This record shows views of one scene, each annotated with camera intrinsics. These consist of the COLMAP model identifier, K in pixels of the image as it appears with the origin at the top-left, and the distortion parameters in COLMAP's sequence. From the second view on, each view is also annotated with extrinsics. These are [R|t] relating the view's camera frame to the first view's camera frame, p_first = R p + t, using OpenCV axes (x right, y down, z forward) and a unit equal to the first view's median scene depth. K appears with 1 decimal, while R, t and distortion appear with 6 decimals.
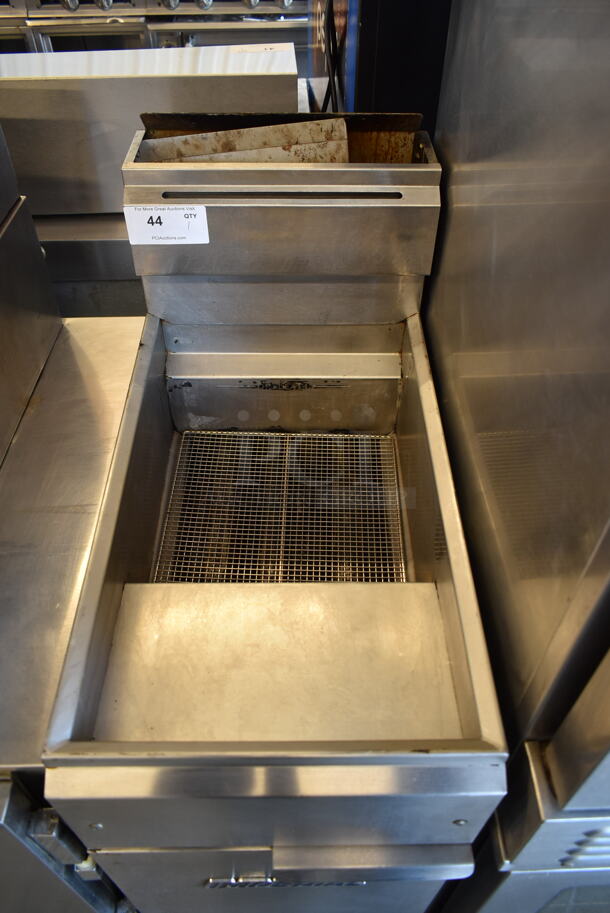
lens RADIAL K [[699.0, 0, 302.8], [0, 699.0, 453.9], [0, 0, 1]] dist [-0.019115, 0.008344]
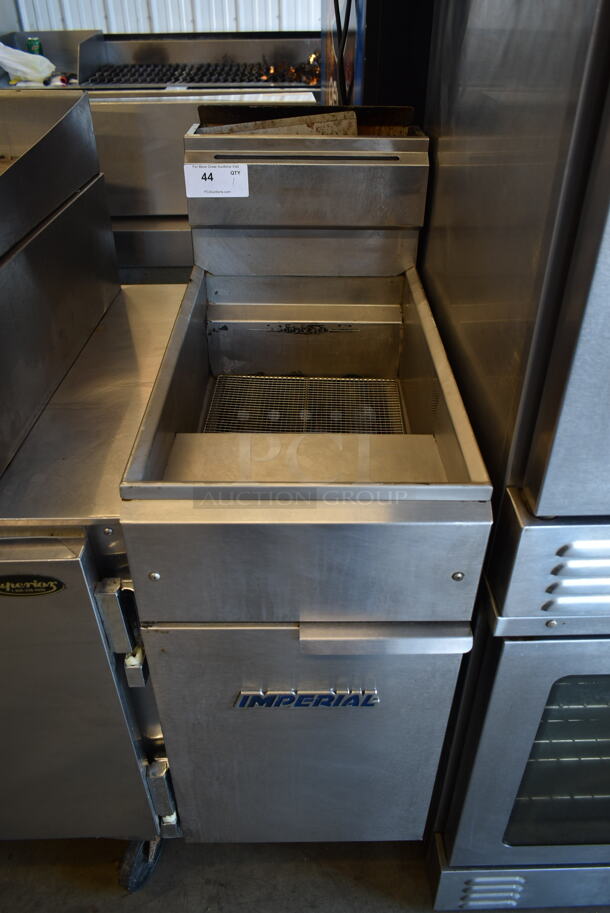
lens RADIAL K [[699.0, 0, 307.0], [0, 699.0, 460.7], [0, 0, 1]] dist [-0.019115, 0.008344]
pose [[0.999990, 0.004568, 0.000293, -0.022501], [-0.004434, 0.982524, -0.186085, 0.352575], [-0.001138, 0.186082, 0.982534, -0.138983]]
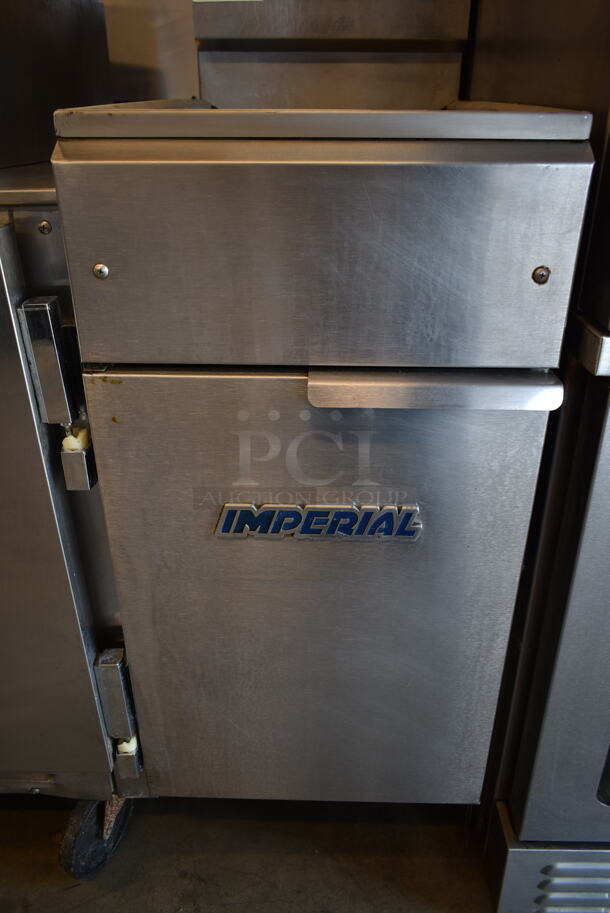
lens RADIAL K [[699.0, 0, 306.3], [0, 699.0, 456.9], [0, 0, 1]] dist [-0.019115, 0.008344]
pose [[0.998991, 0.018939, -0.040718, -0.007669], [-0.031358, 0.943242, -0.330622, 0.636733], [0.032145, 0.331565, 0.942884, 0.181835]]
